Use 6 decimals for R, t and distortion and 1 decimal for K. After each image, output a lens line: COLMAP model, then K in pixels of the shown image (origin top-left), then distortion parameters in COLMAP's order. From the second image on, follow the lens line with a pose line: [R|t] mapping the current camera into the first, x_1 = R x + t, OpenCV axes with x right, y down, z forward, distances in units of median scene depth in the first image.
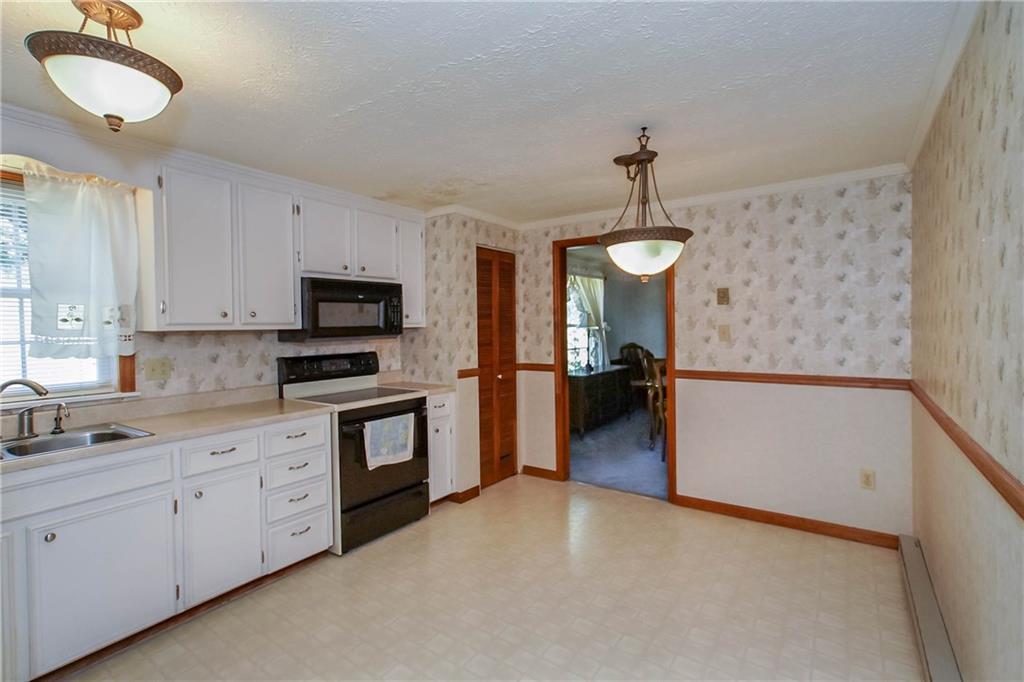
lens RADIAL K [[479.2, 0, 506.3], [0, 479.2, 335.2], [0, 0, 1]] dist [0.004534, 0.001006]
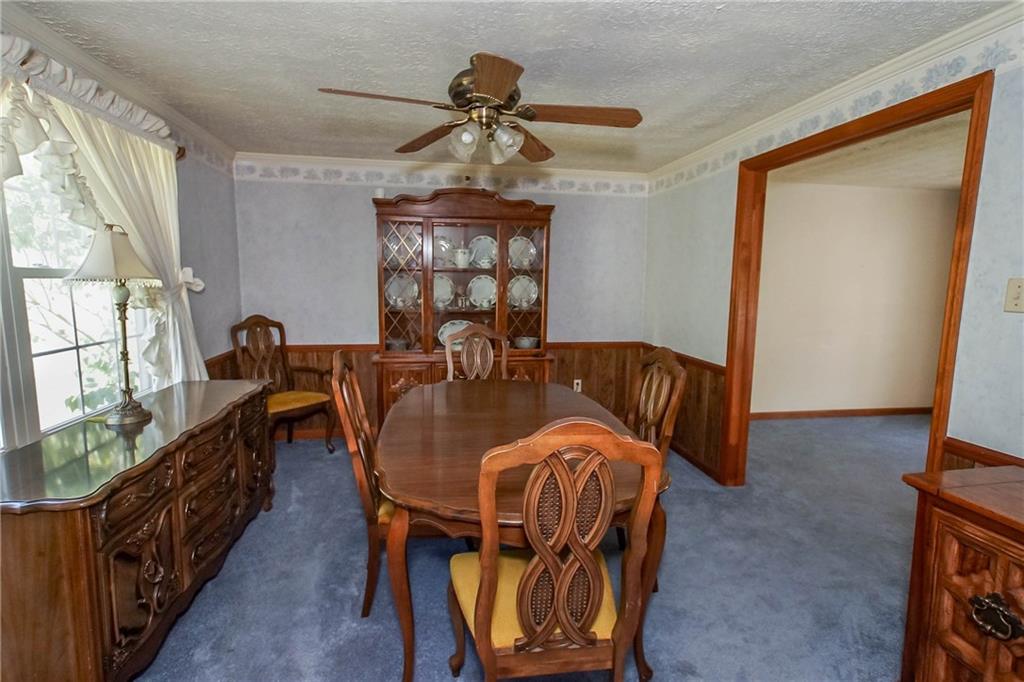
lens RADIAL K [[479.2, 0, 506.3], [0, 479.2, 335.2], [0, 0, 1]] dist [0.004534, 0.001006]
pose [[0.702929, -0.059617, 0.708757, 0.202437], [-0.009302, 0.995625, 0.092972, -0.020275], [-0.711199, -0.071945, 0.699300, 0.998506]]
